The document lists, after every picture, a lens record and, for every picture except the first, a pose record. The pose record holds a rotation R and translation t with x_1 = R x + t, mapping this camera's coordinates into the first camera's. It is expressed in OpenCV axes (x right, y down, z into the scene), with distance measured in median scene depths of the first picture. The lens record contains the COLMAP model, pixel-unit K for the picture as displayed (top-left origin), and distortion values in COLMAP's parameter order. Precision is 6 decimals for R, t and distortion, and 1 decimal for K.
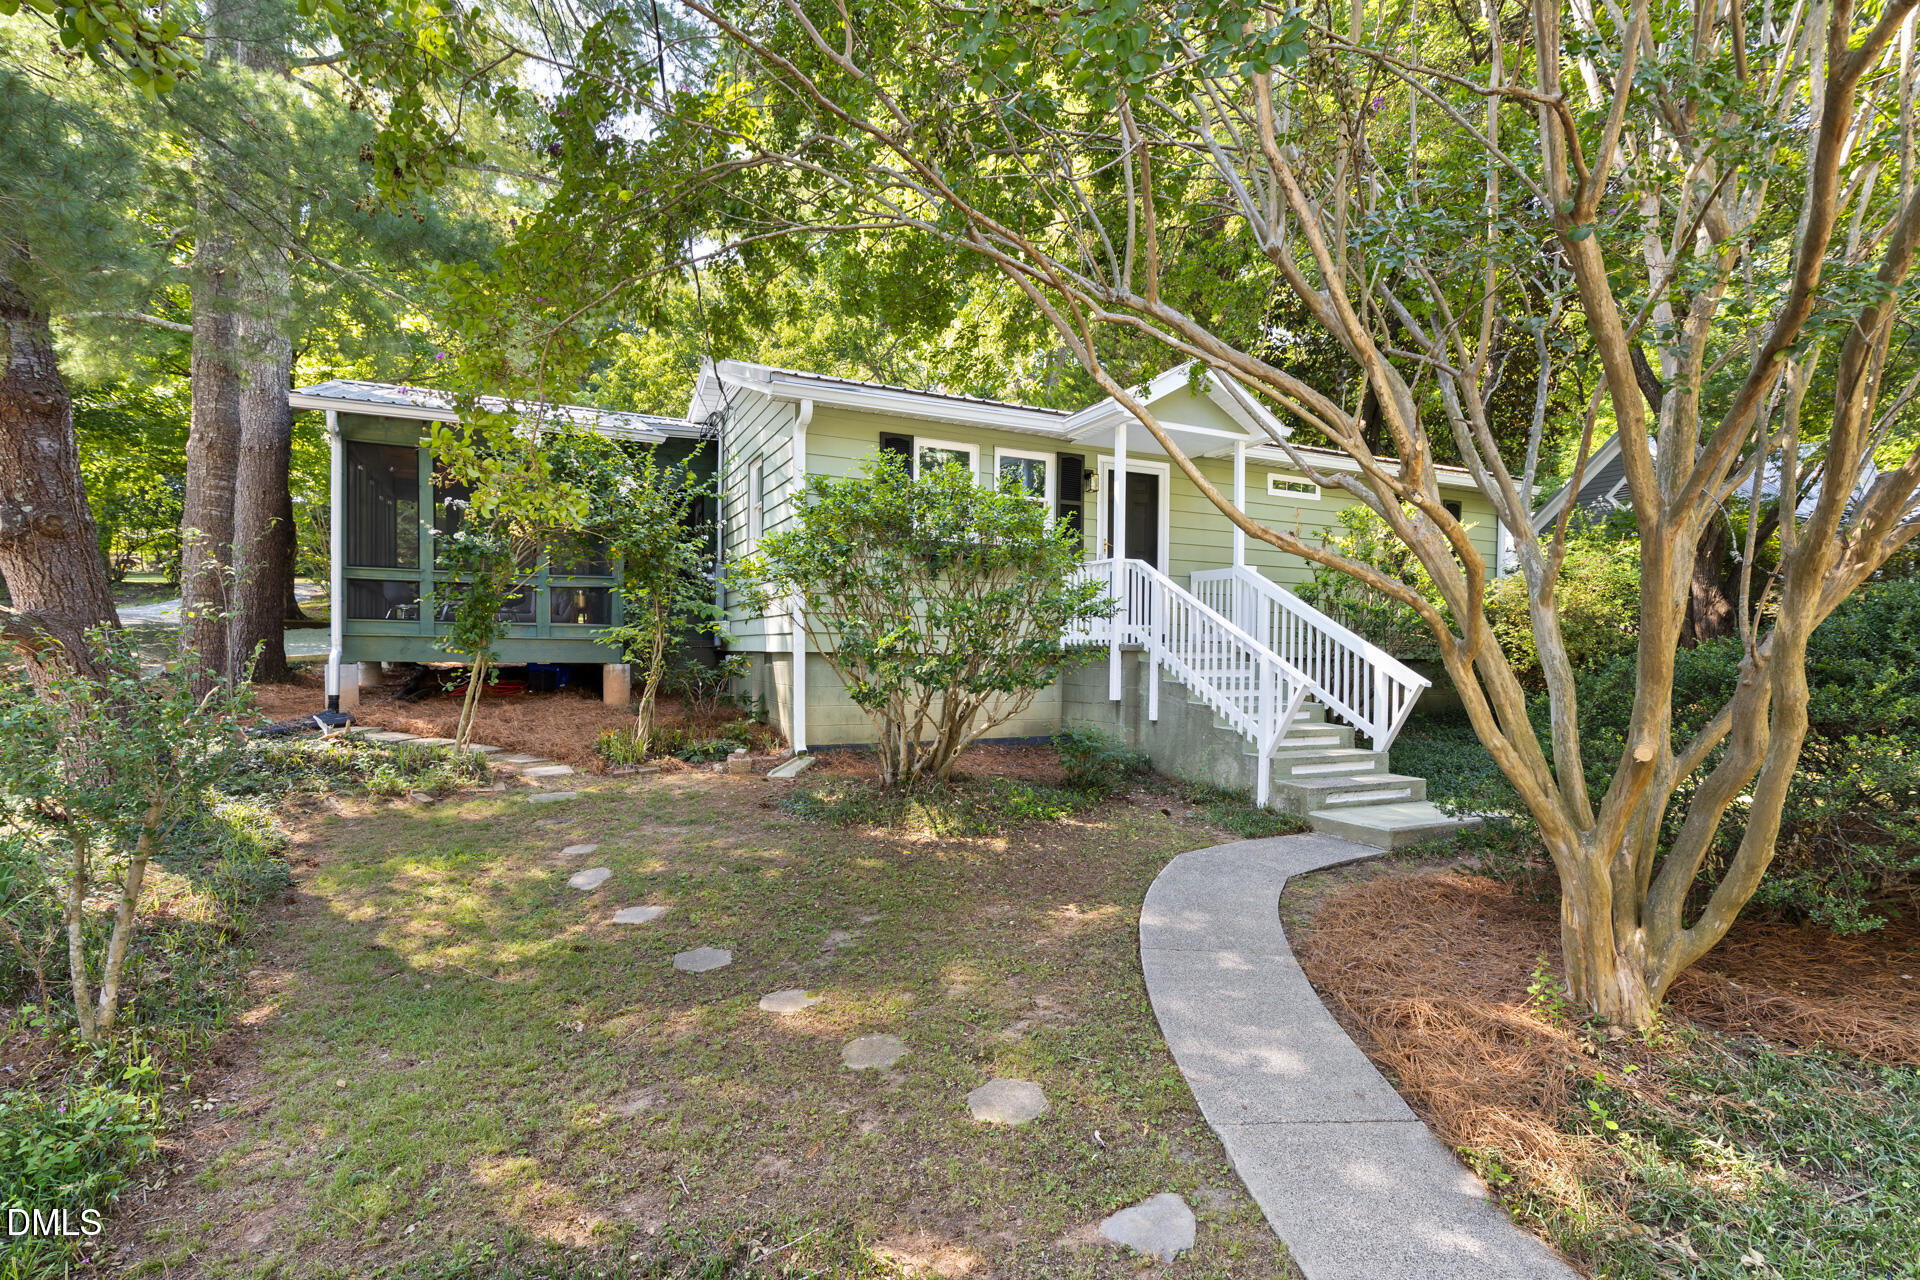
lens RADIAL K [[909.2, 0, 958.8], [0, 909.2, 653.2], [0, 0, 1]] dist [0.001069, -0.000263]
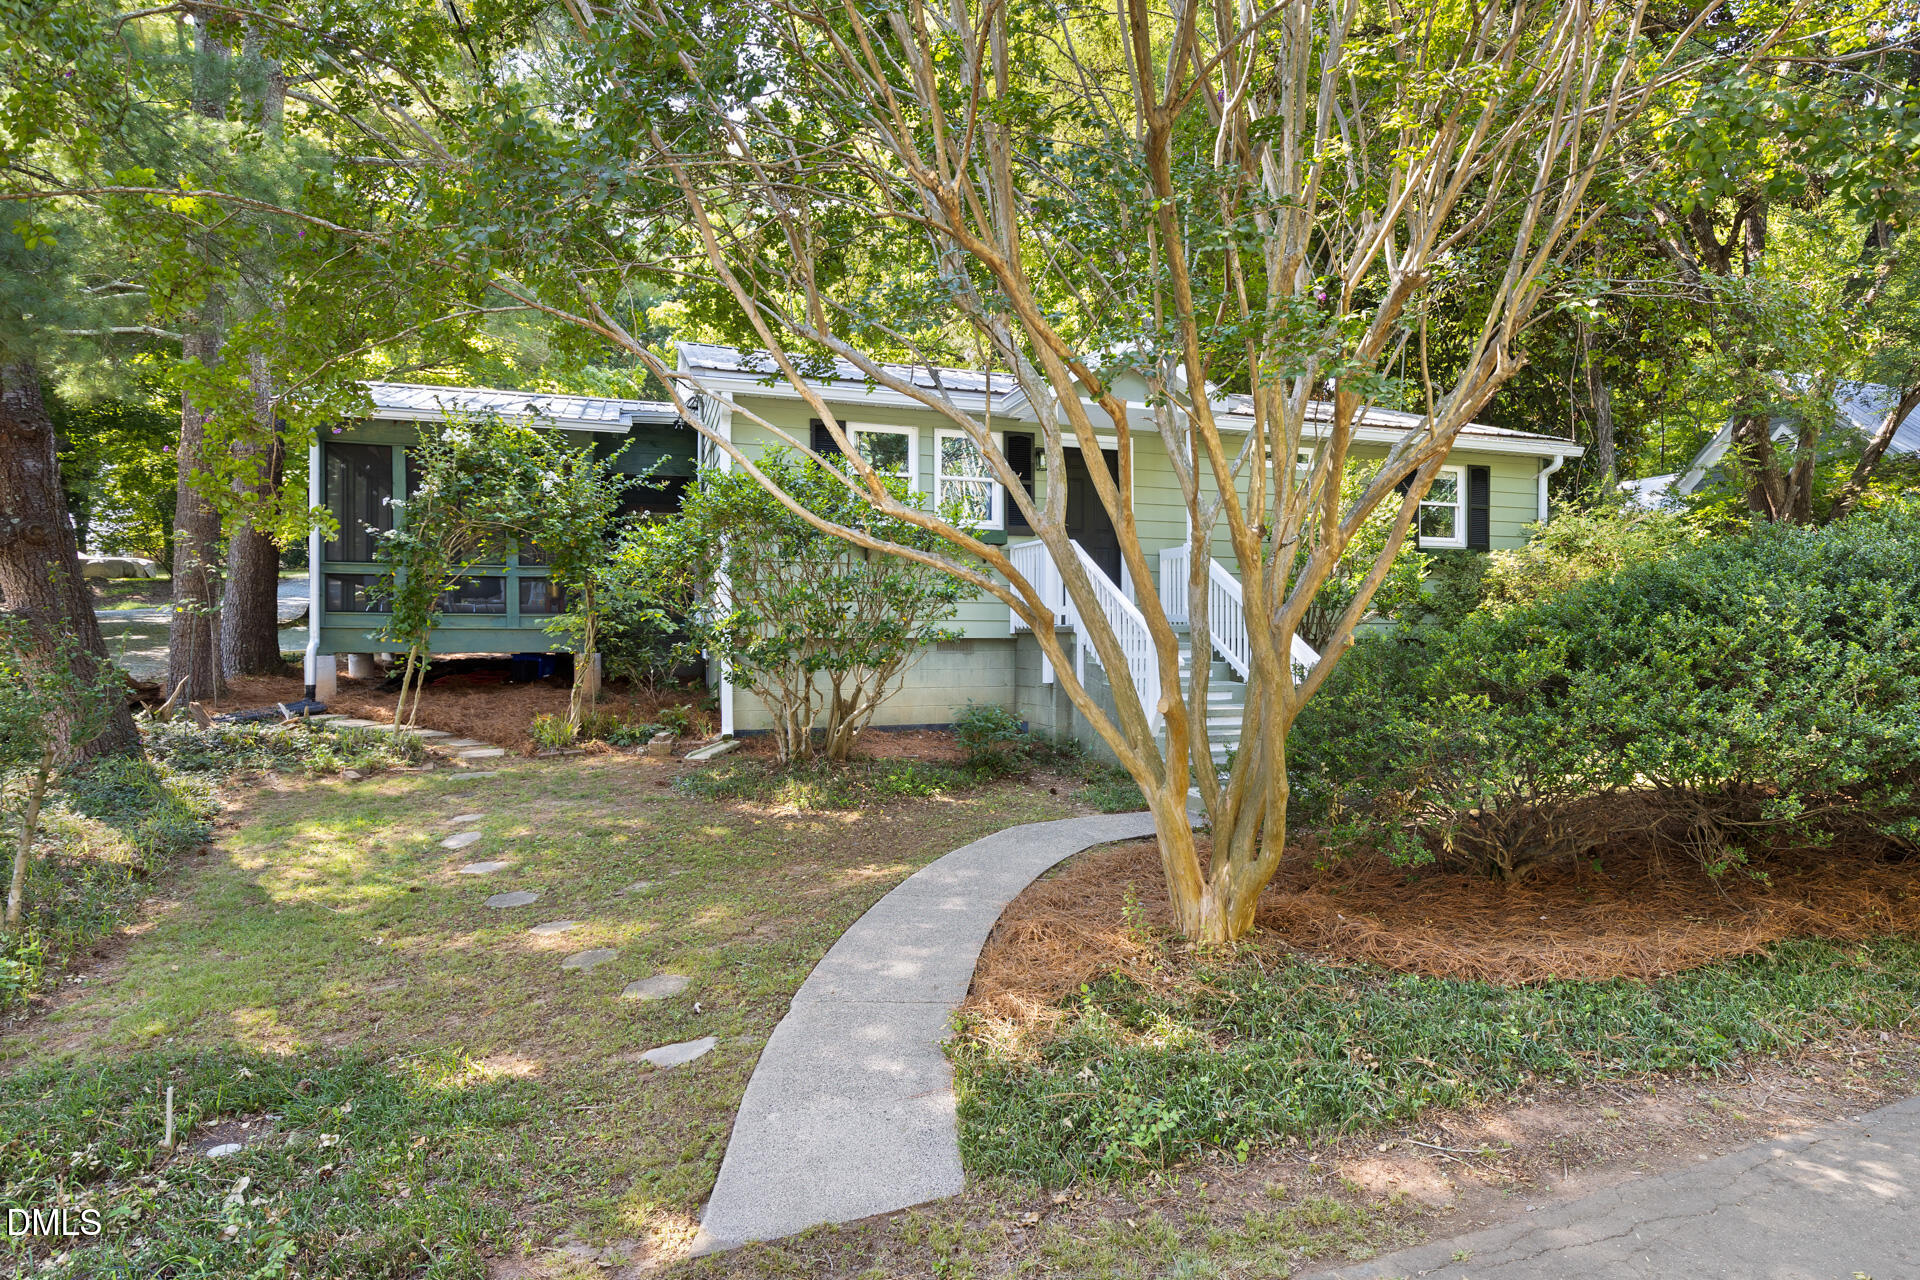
lens RADIAL K [[1022.8, 0, 961.5], [0, 1022.8, 626.6], [0, 0, 1]] dist [-0.011932, 0.000619]
pose [[0.995881, -0.013548, -0.089648, 0.253063], [0.012149, 0.999796, -0.016134, 0.010291], [0.089848, 0.014979, 0.995843, -0.152538]]
